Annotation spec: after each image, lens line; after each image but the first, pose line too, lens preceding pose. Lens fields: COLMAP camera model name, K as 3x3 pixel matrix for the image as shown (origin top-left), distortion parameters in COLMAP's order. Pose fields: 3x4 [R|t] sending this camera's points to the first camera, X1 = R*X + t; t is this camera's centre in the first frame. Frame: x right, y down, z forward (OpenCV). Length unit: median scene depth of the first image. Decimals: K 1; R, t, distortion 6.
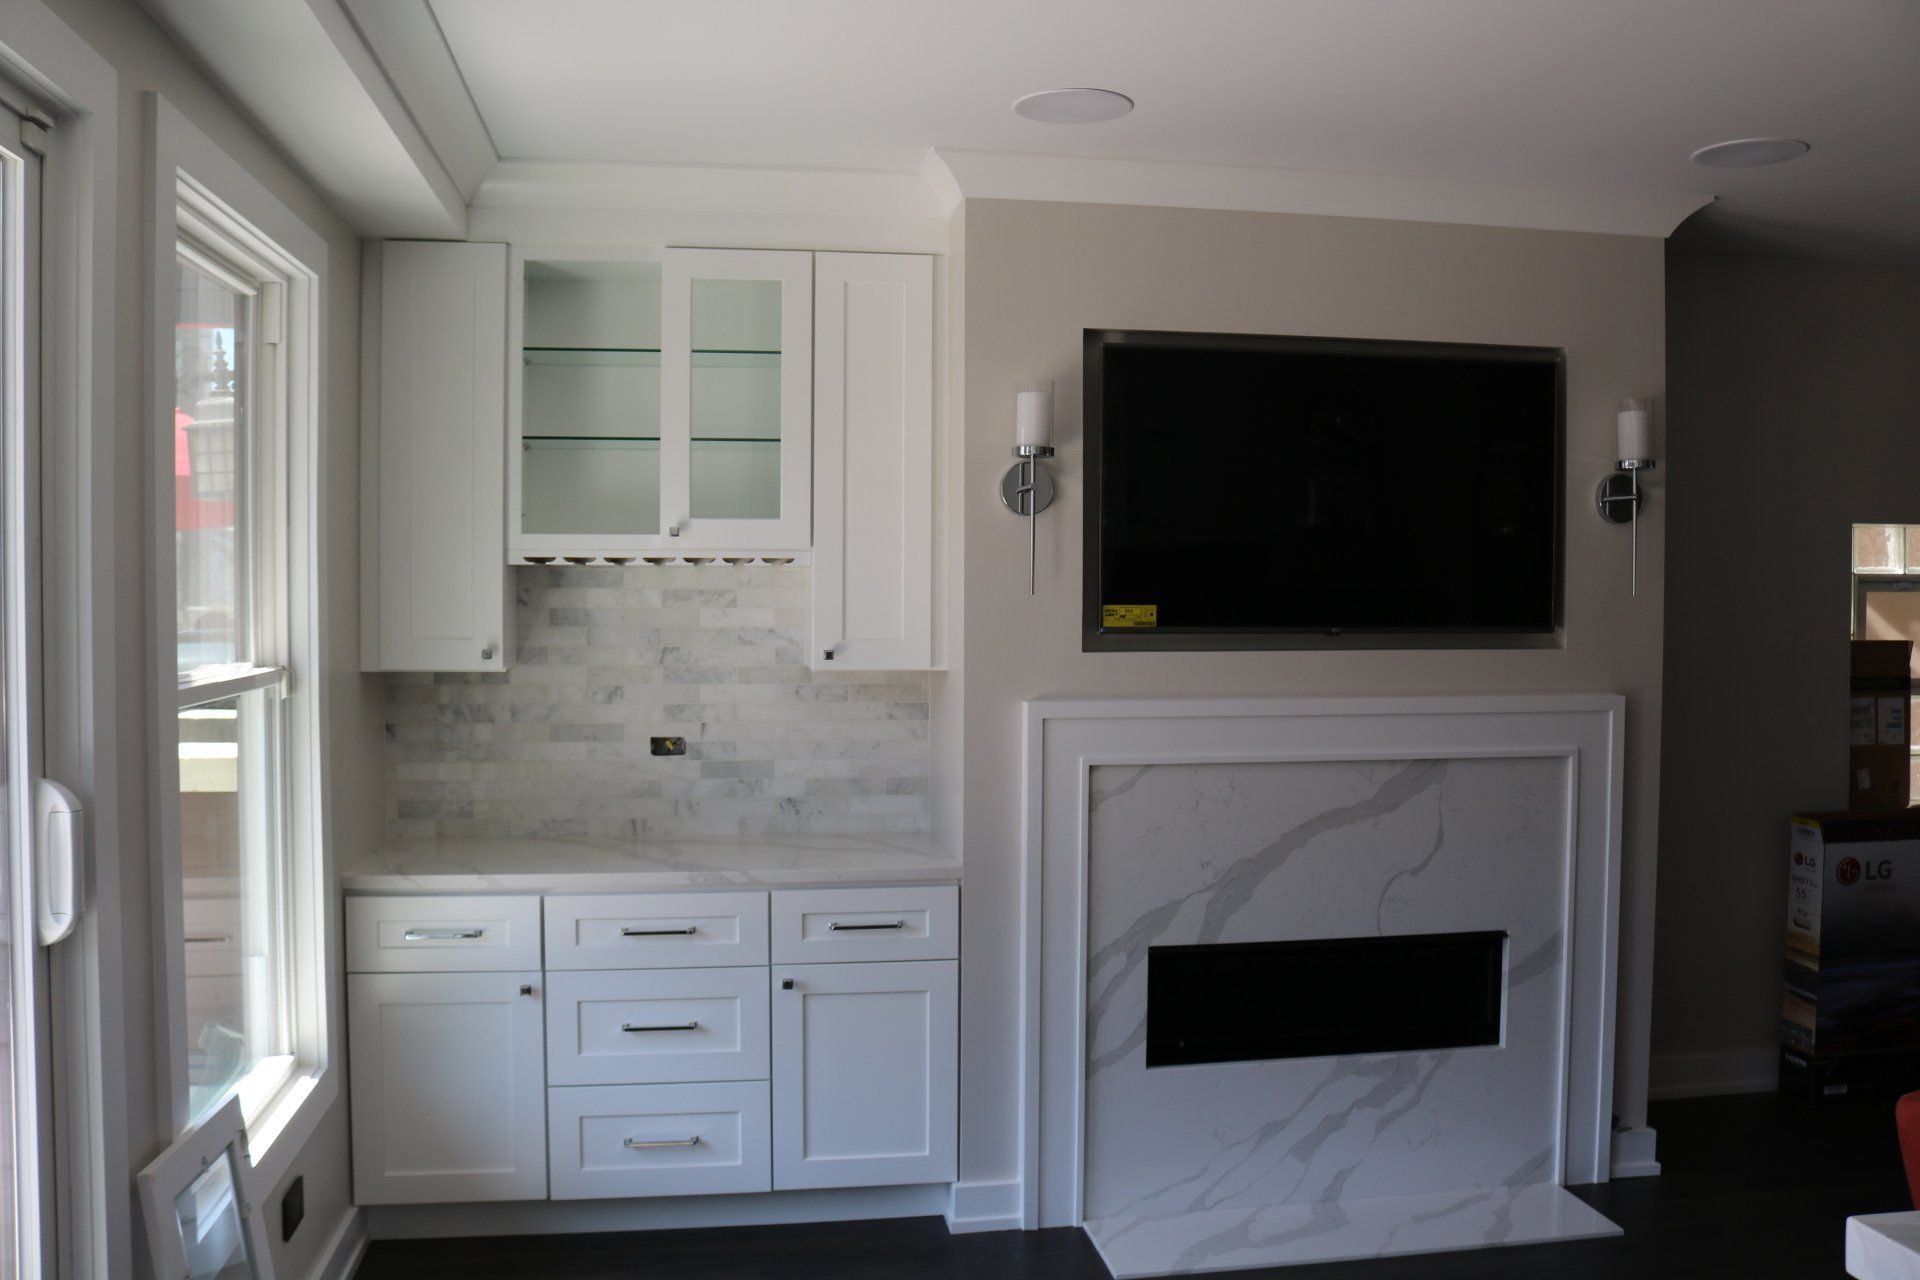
lens RADIAL K [[1583.6, 0, 953.3], [0, 1583.6, 626.4], [0, 0, 1]] dist [-0.162825, 0.141260]
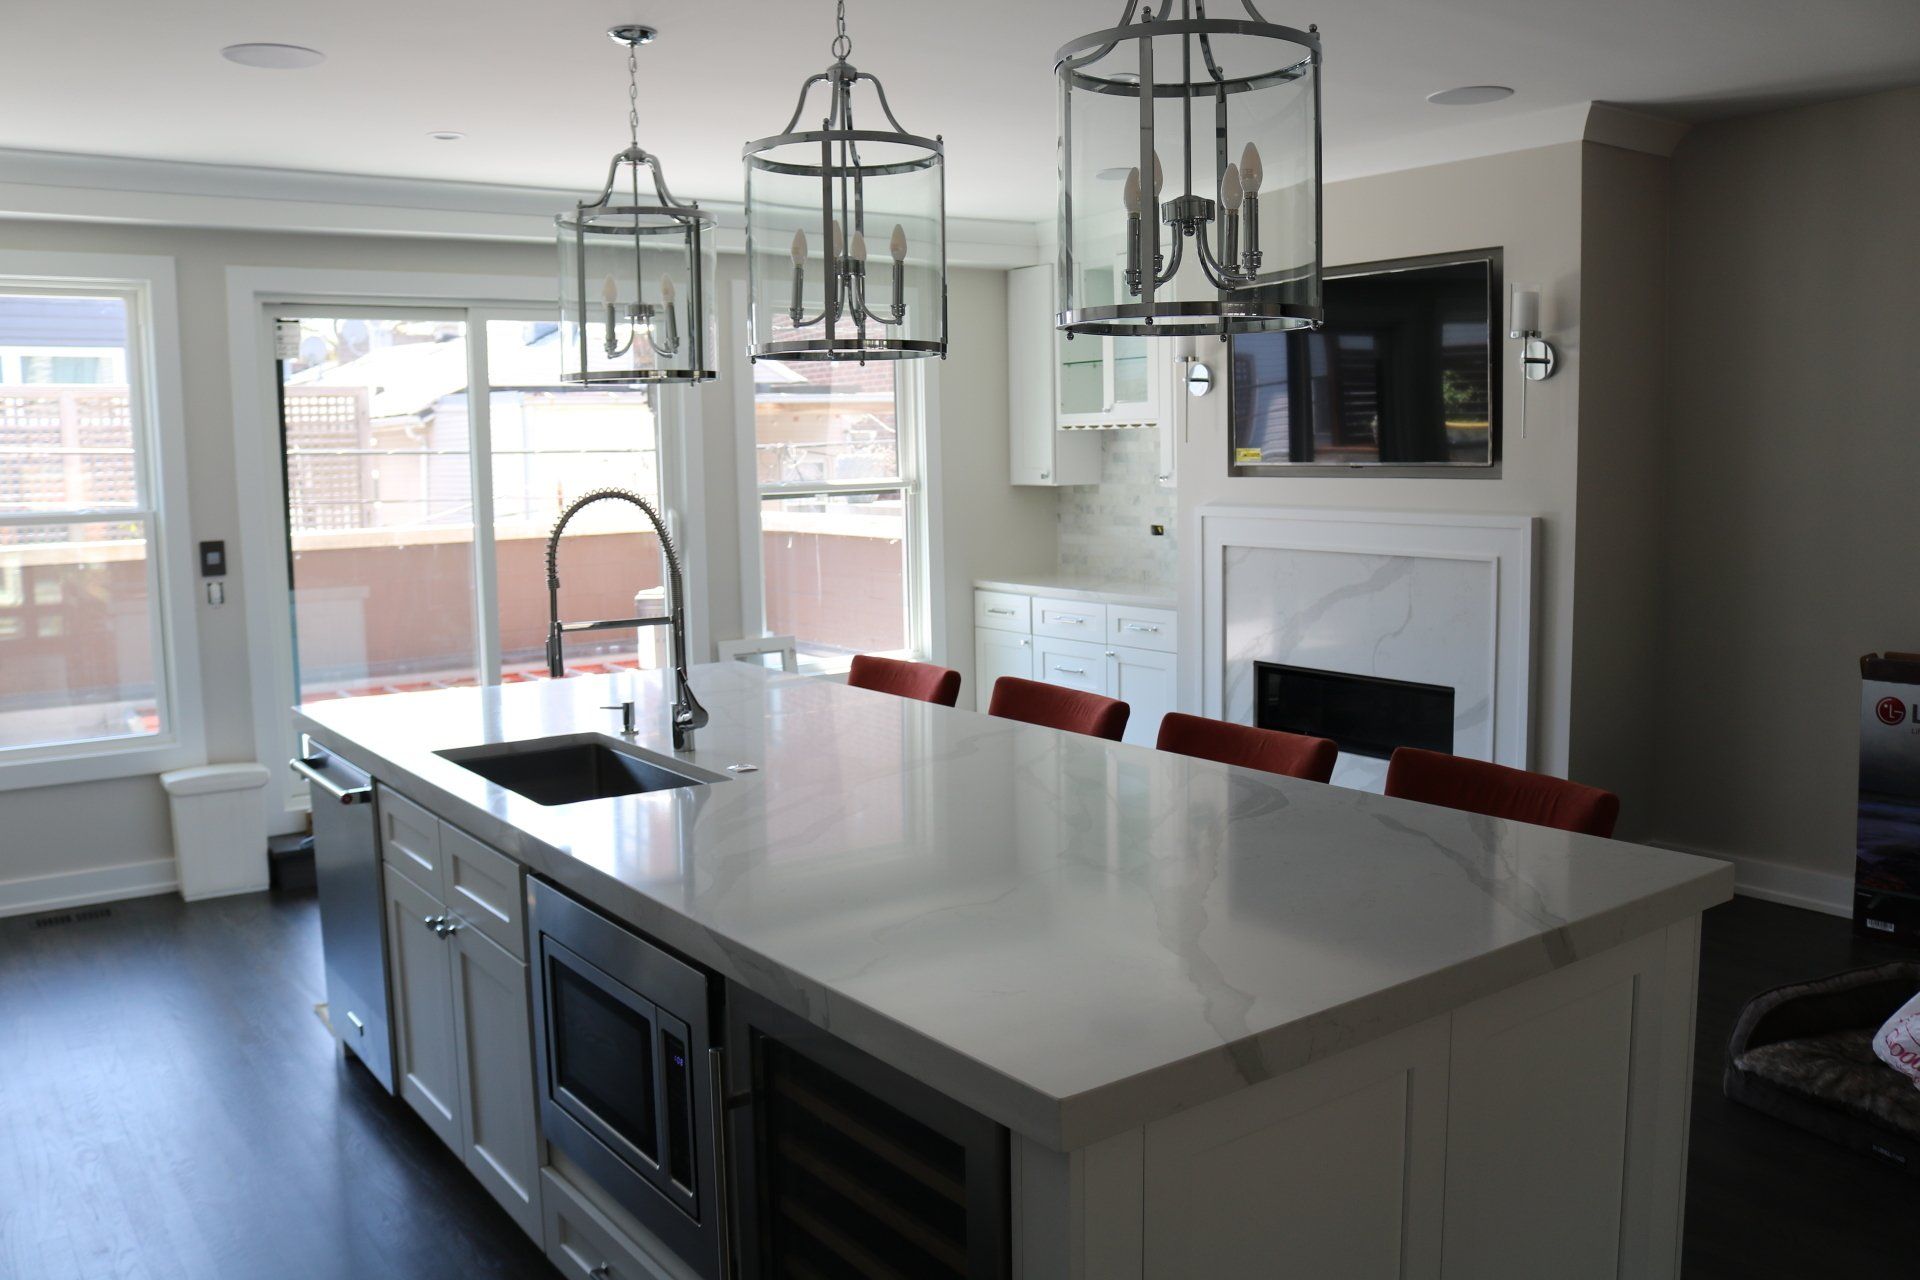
lens RADIAL K [[1583.6, 0, 953.3], [0, 1583.6, 626.4], [0, 0, 1]] dist [-0.162825, 0.141260]
pose [[0.444795, 0.089187, -0.891181, 1.396116], [-0.002101, 0.995131, 0.098542, 0.009709], [0.895630, -0.041959, 0.442816, 0.004500]]
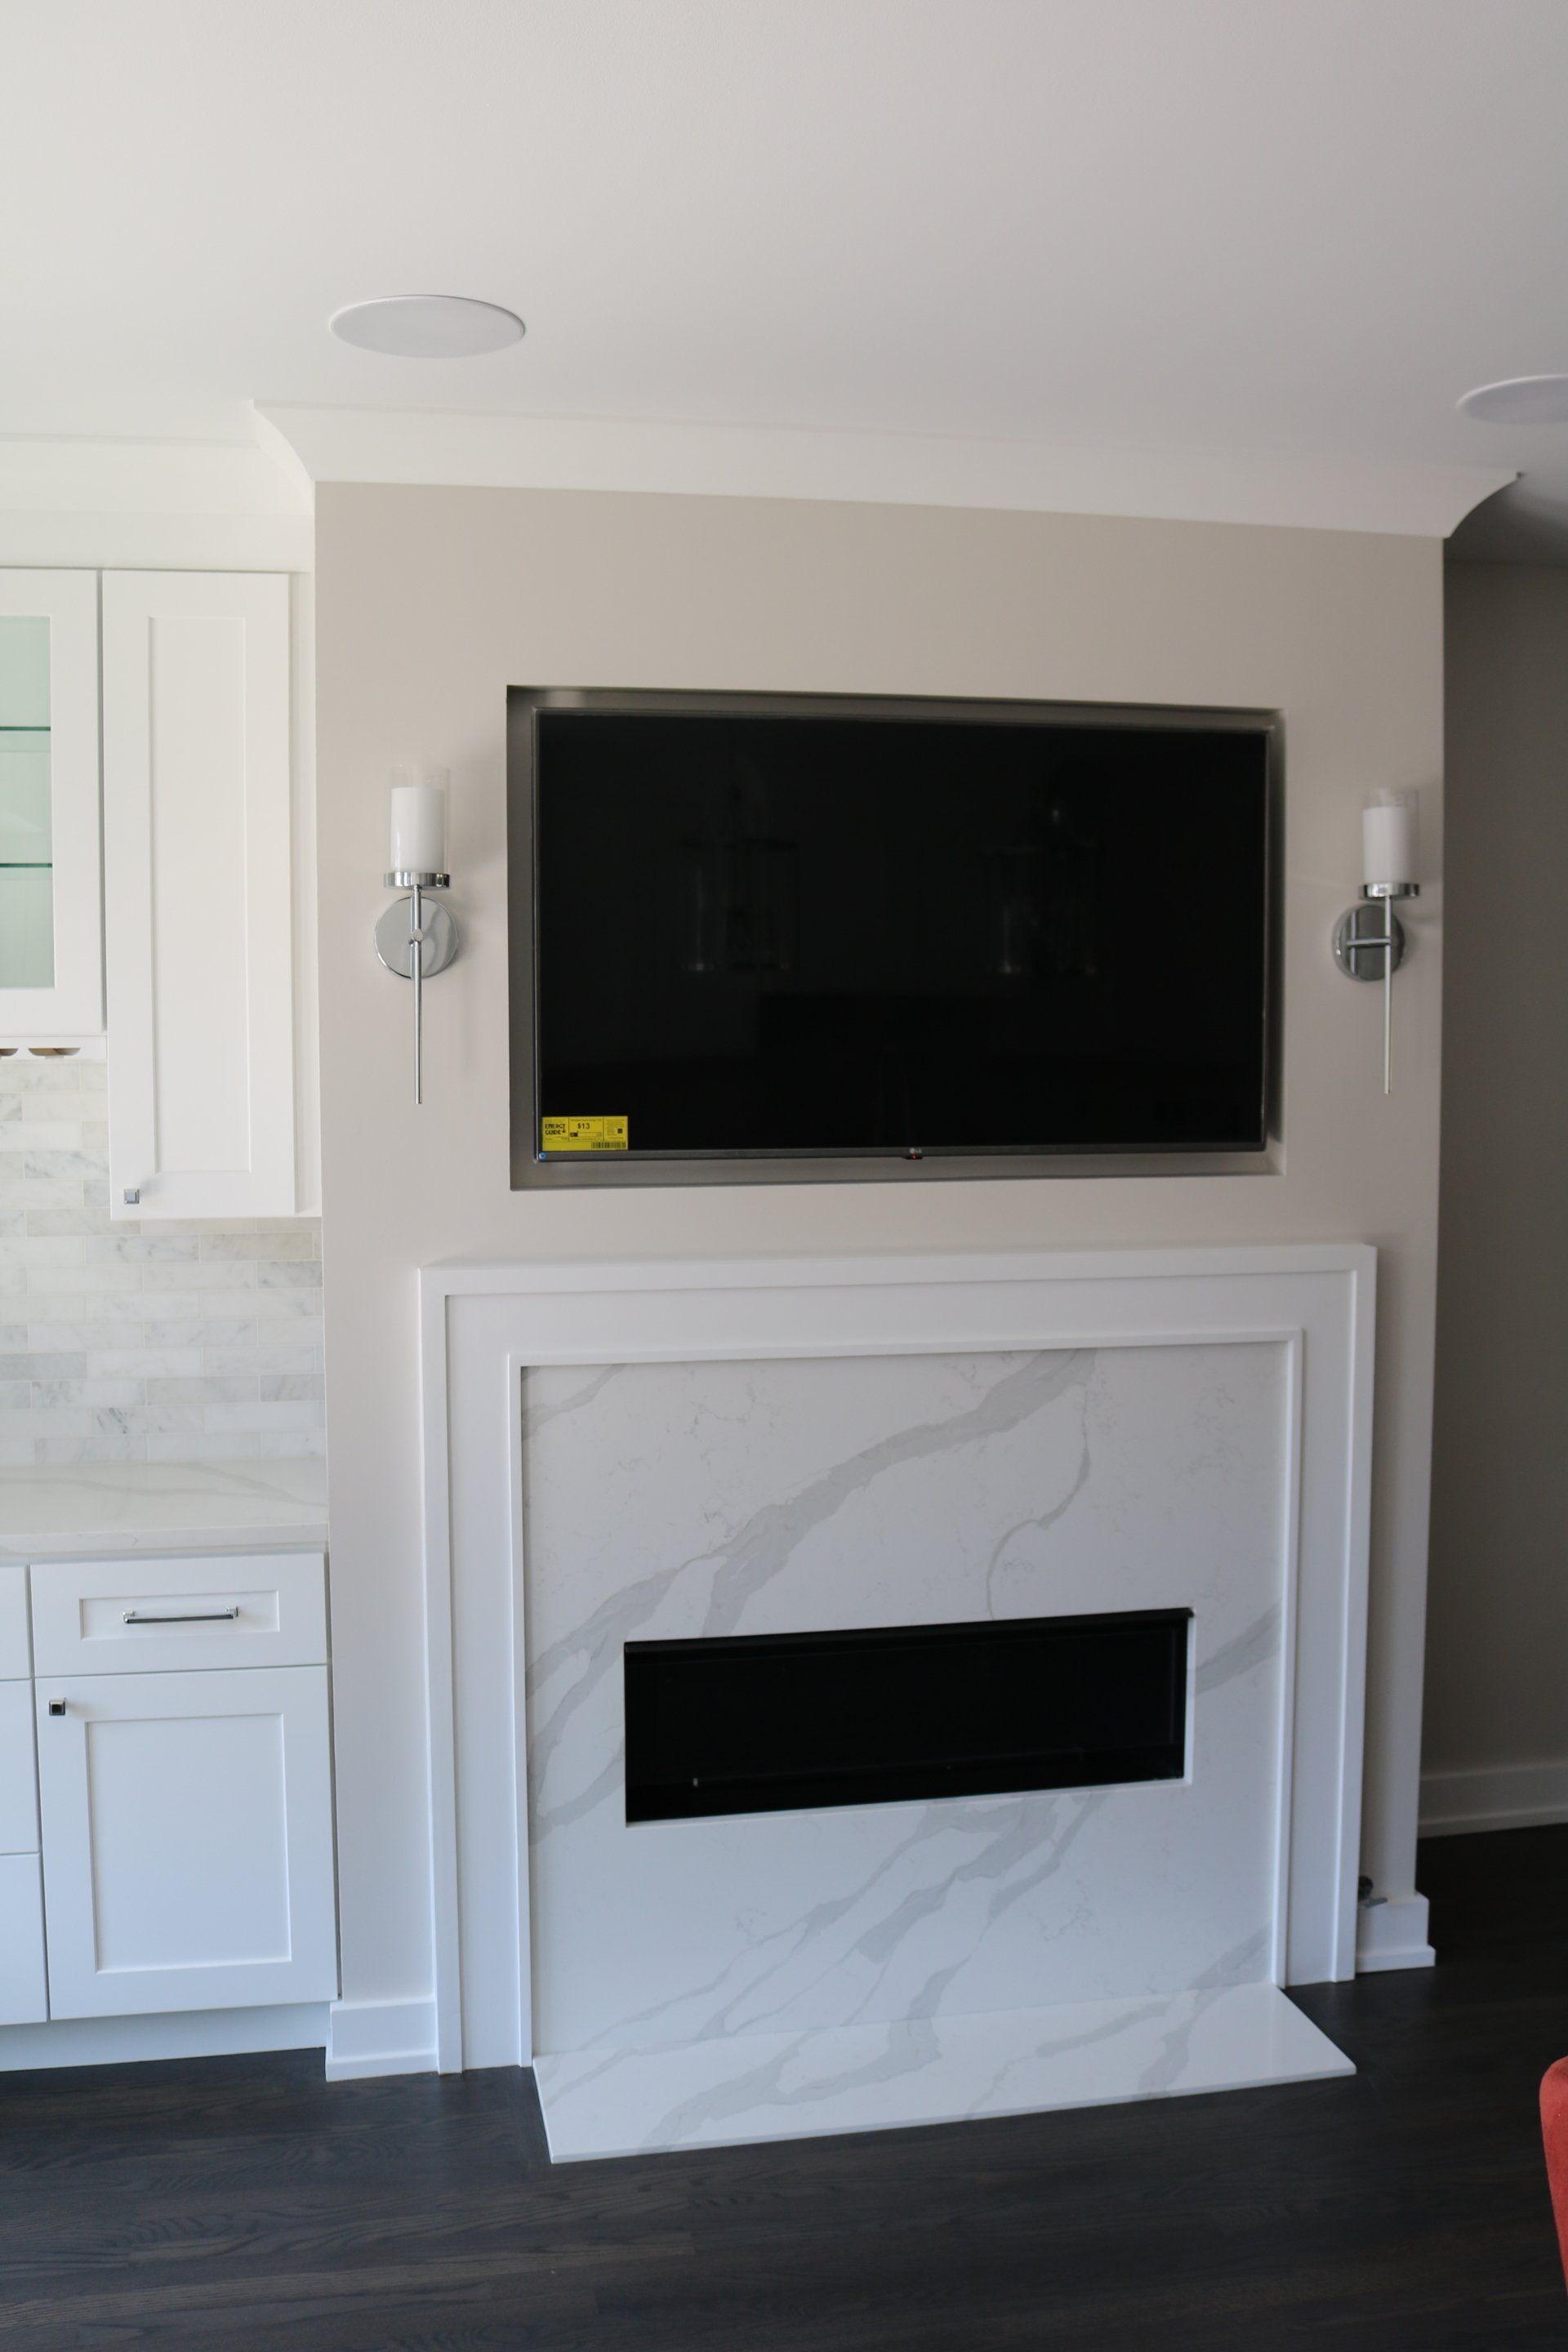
lens RADIAL K [[2192.0, 0, 689.6], [0, 2192.0, 1190.2], [0, 0, 1]] dist [-0.153923, 0.157203]
pose [[0.999465, -0.009386, 0.031324, 0.121436], [0.008096, 0.999125, 0.041039, -0.019193], [-0.031681, -0.040763, 0.998666, 0.102839]]
